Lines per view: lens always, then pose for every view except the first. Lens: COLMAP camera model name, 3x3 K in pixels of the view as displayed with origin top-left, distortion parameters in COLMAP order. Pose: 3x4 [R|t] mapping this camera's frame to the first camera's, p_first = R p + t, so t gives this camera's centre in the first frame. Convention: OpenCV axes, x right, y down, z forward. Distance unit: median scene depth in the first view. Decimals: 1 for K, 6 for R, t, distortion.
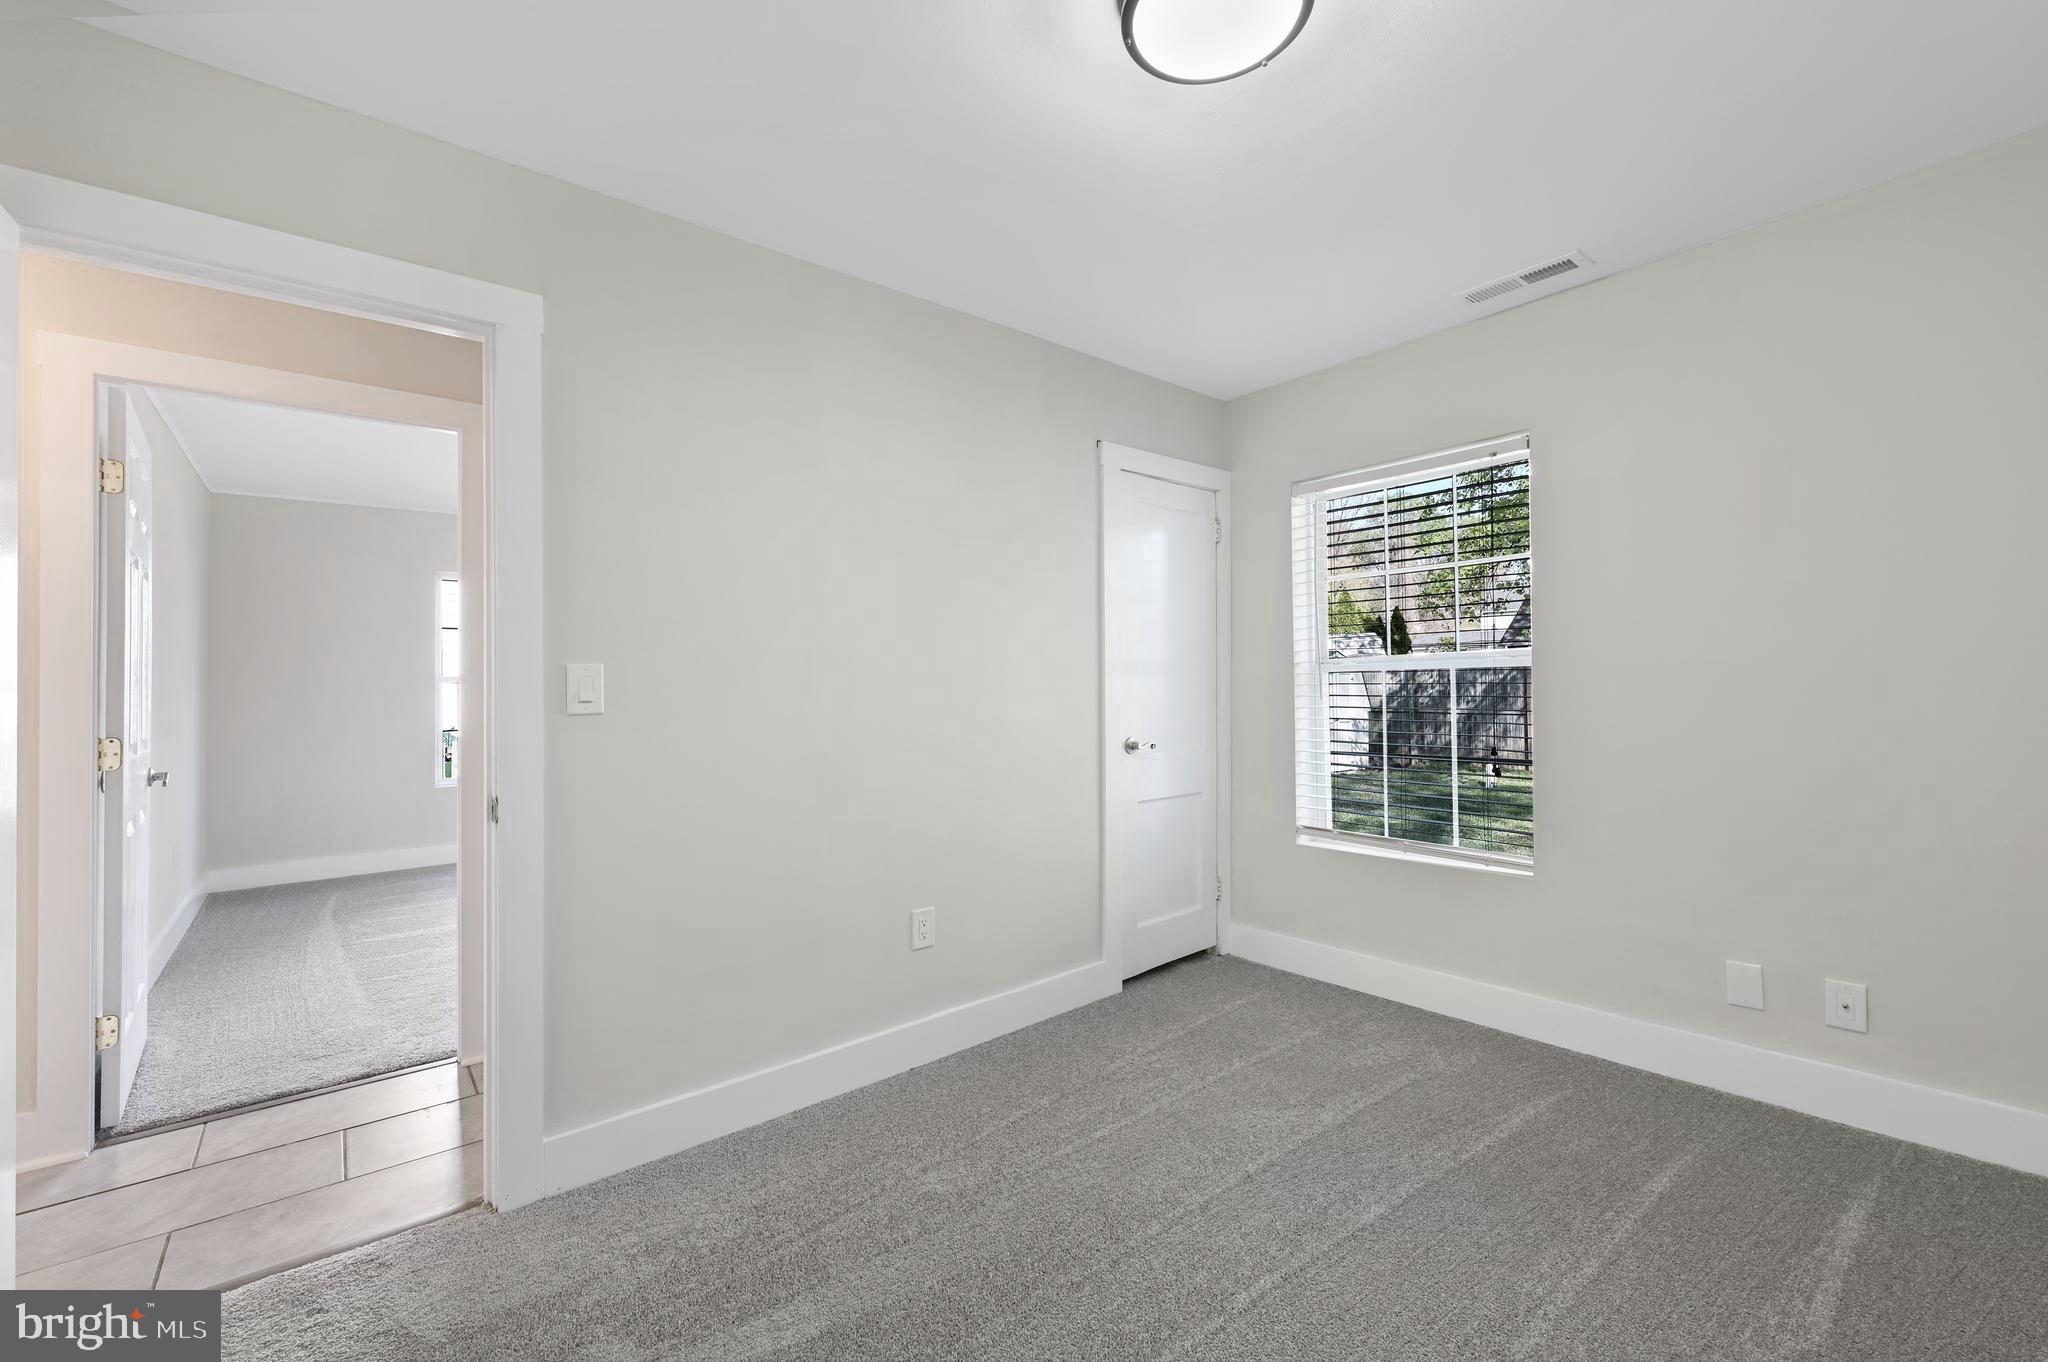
lens RADIAL K [[820.9, 0, 1019.2], [0, 820.9, 689.6], [0, 0, 1]] dist [0.004179, -0.009435]
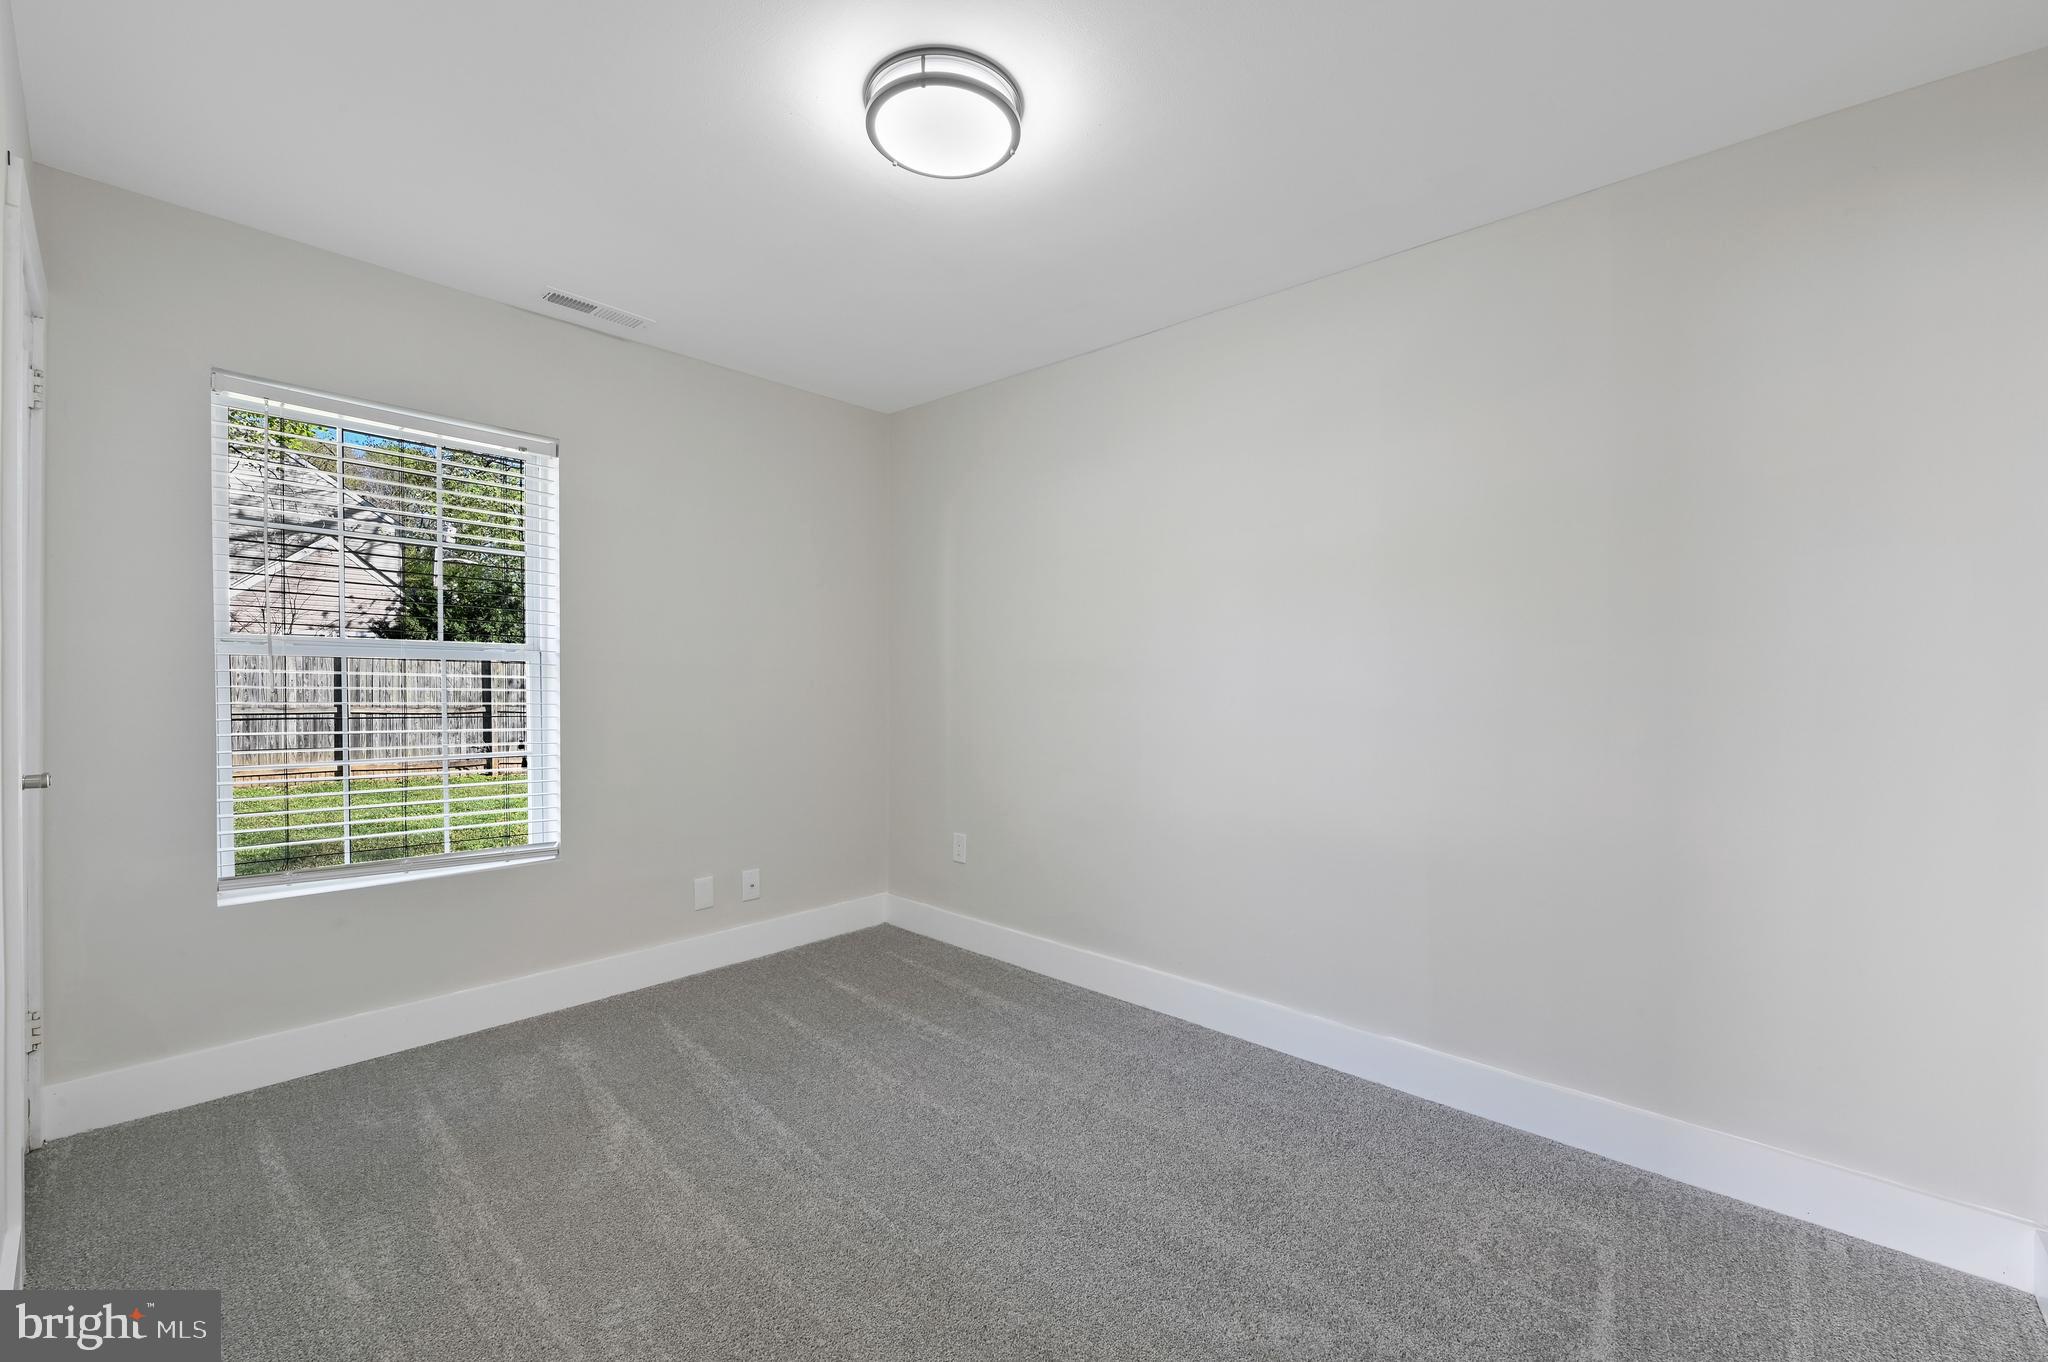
lens RADIAL K [[820.9, 0, 1019.2], [0, 820.9, 689.6], [0, 0, 1]] dist [0.004179, -0.009435]
pose [[-0.131239, 0.007132, 0.991325, -0.515791], [-0.013677, 0.999866, -0.009004, 0.008001], [-0.991256, -0.014740, -0.131124, 0.543977]]
